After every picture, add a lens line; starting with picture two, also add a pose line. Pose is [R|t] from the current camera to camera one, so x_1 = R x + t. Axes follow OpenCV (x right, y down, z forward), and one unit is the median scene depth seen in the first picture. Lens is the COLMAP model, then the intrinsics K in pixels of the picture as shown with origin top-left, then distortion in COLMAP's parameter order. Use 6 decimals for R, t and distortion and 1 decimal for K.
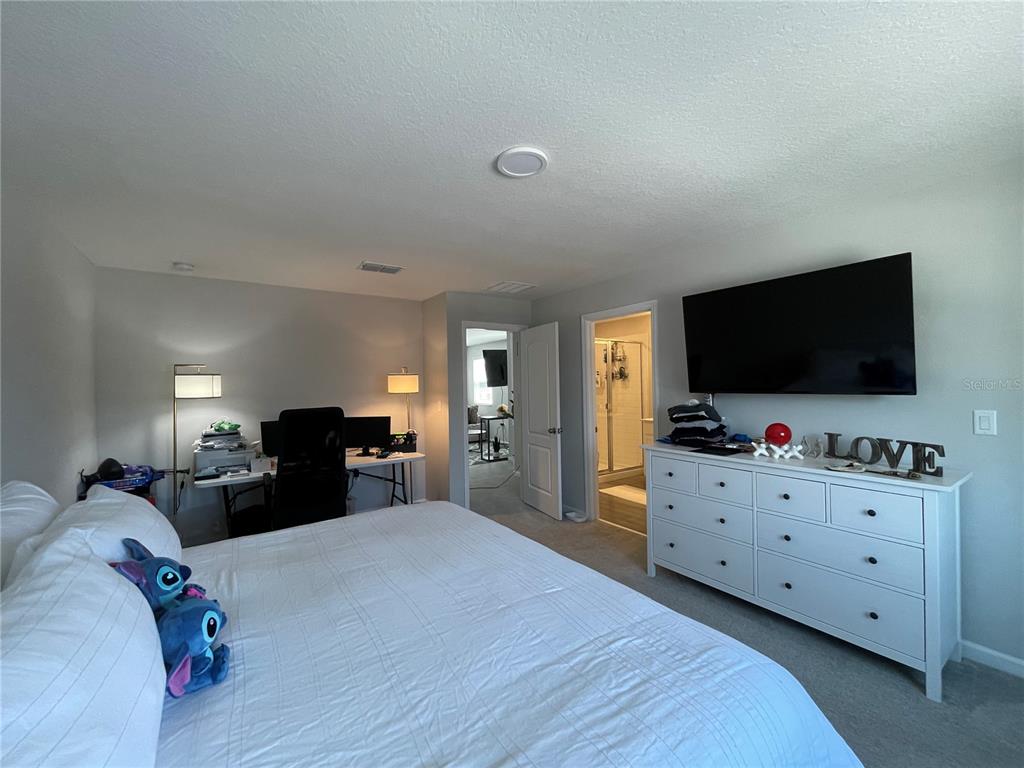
lens RADIAL K [[415.2, 0, 510.5], [0, 415.2, 383.7], [0, 0, 1]] dist [-0.012949, 0.006805]
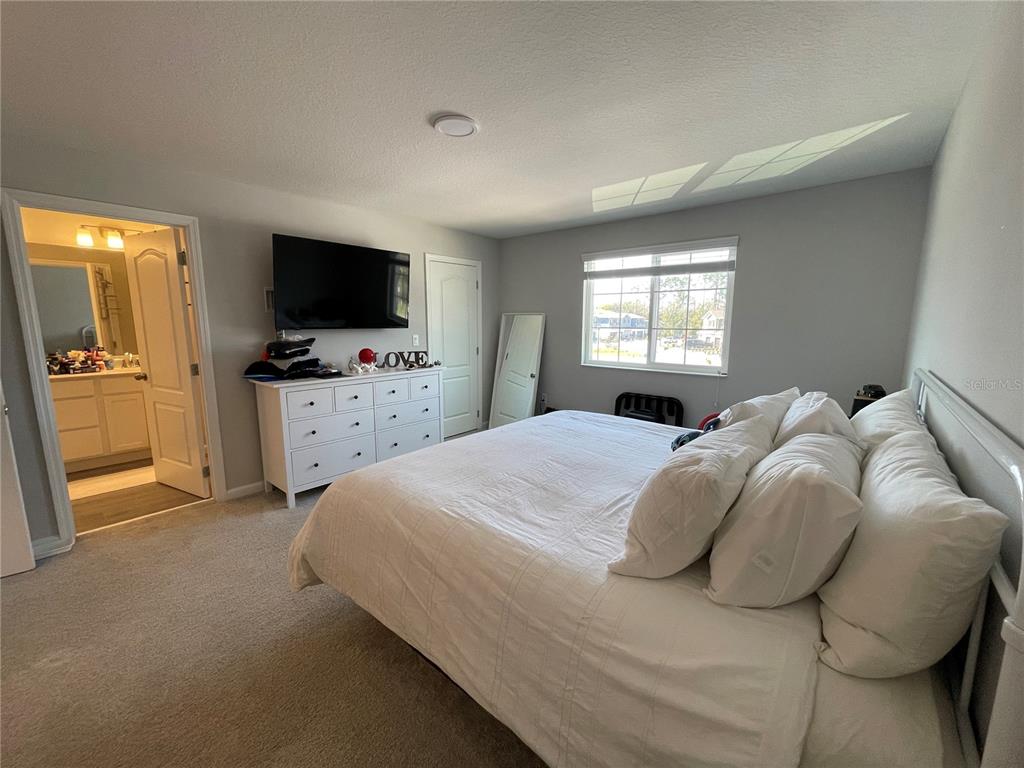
lens RADIAL K [[415.2, 0, 510.5], [0, 415.2, 383.7], [0, 0, 1]] dist [-0.012949, 0.006805]
pose [[-0.256544, -0.129454, 0.957824, -0.925570], [-0.000388, 0.991004, 0.133834, 0.021797], [-0.966532, 0.033962, -0.254286, 0.888561]]
